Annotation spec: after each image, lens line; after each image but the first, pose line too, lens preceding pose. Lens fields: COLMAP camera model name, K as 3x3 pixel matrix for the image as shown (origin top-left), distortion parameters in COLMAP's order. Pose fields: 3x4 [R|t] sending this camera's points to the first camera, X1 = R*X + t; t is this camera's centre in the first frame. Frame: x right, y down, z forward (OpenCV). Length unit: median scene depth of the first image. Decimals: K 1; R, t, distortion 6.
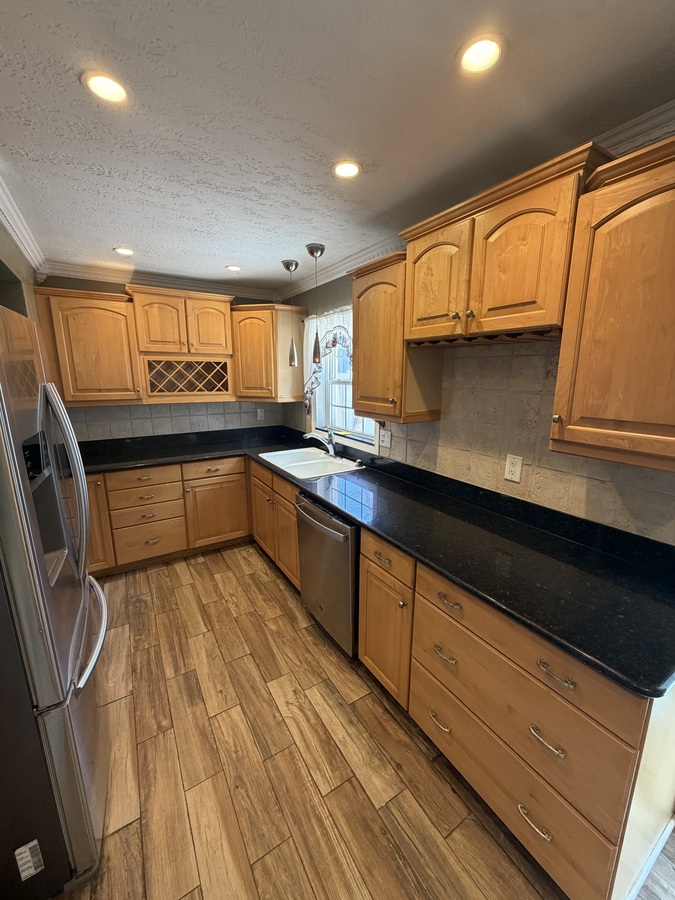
lens RADIAL K [[359.1, 0, 336.6], [0, 359.1, 447.8], [0, 0, 1]] dist [0.001266, -0.000003]
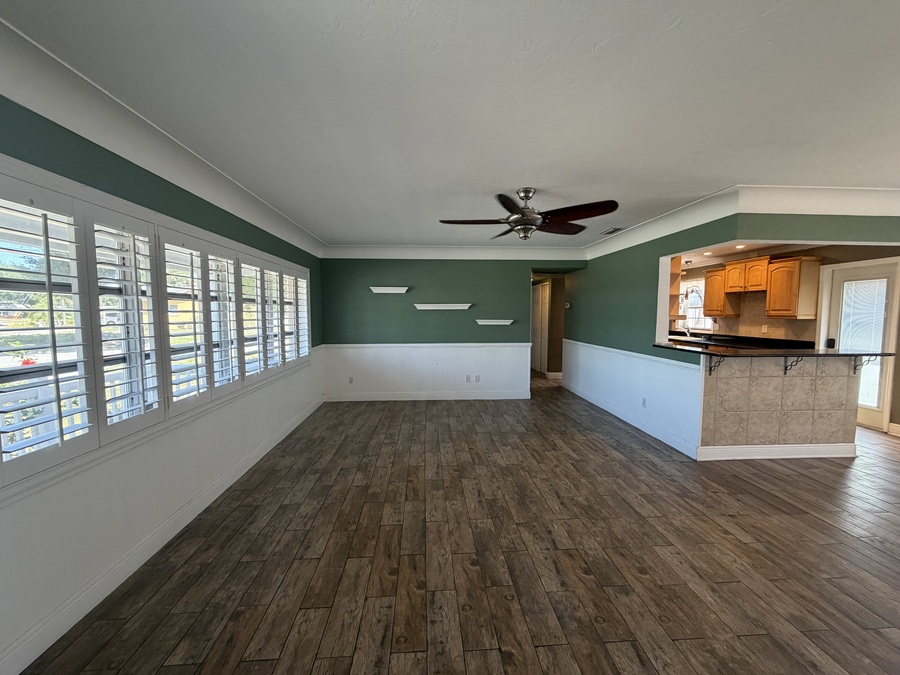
lens RADIAL K [[359.1, 0, 448.3], [0, 359.1, 337.9], [0, 0, 1]] dist [0.001266, -0.000003]
pose [[0.882223, 0.037651, -0.469324, -0.376609], [-0.100583, 0.988858, -0.109743, 0.566002], [0.459963, 0.144023, 0.876180, -2.313564]]
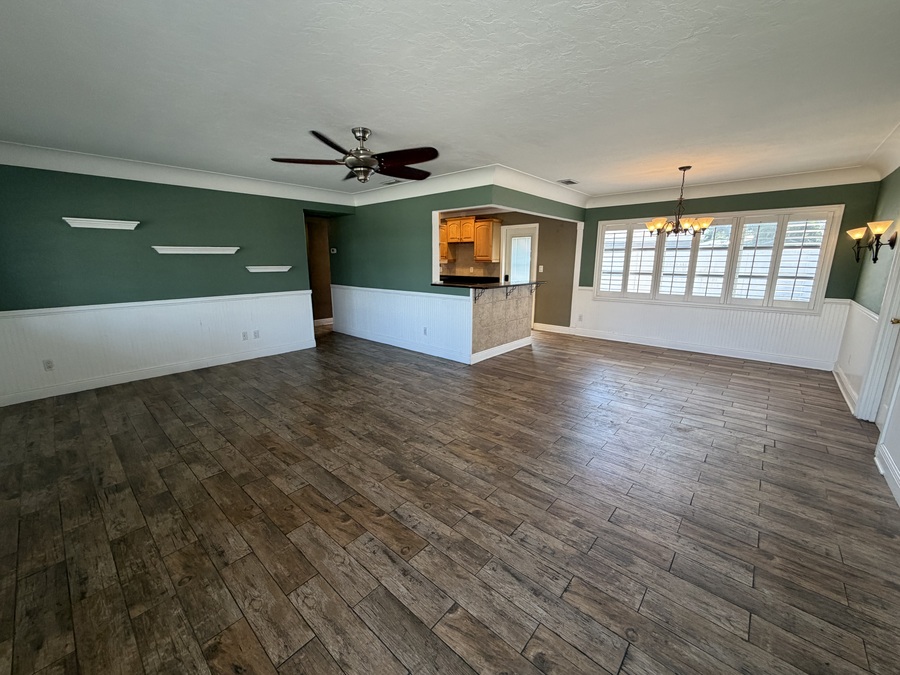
lens RADIAL K [[359.1, 0, 448.3], [0, 359.1, 337.9], [0, 0, 1]] dist [0.001266, -0.000003]
pose [[0.958887, -0.058550, 0.277684, -0.821285], [0.056201, 0.998284, 0.016419, 0.601694], [-0.278169, -0.000138, 0.960532, -2.432377]]
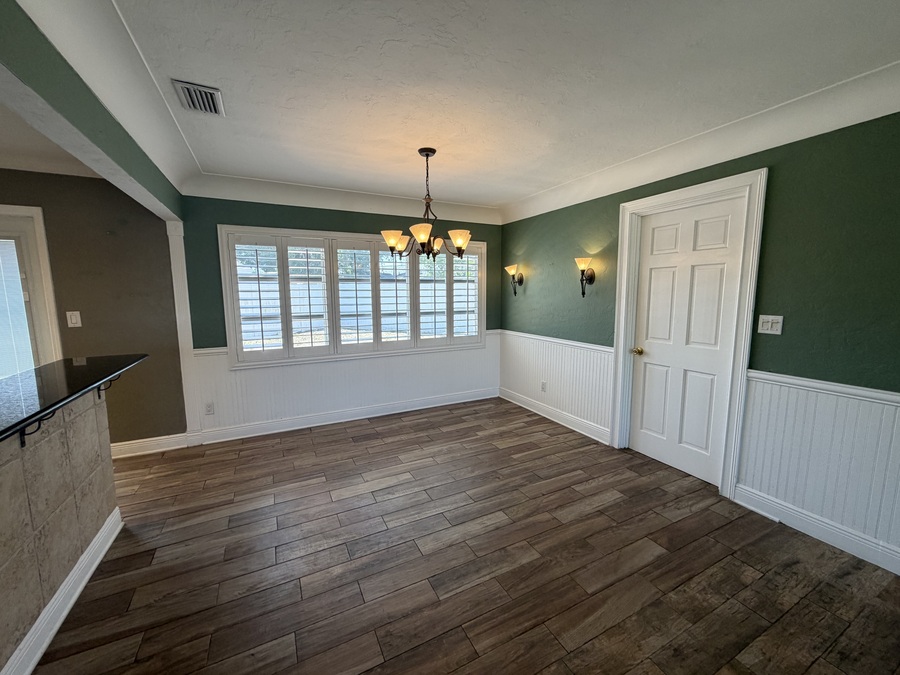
lens RADIAL K [[359.1, 0, 448.3], [0, 359.1, 337.9], [0, 0, 1]] dist [0.001266, -0.000003]
pose [[0.088504, -0.124989, 0.988203, -0.365871], [0.209119, 0.972317, 0.104251, 0.339705], [-0.973877, 0.197425, 0.112191, -1.231514]]
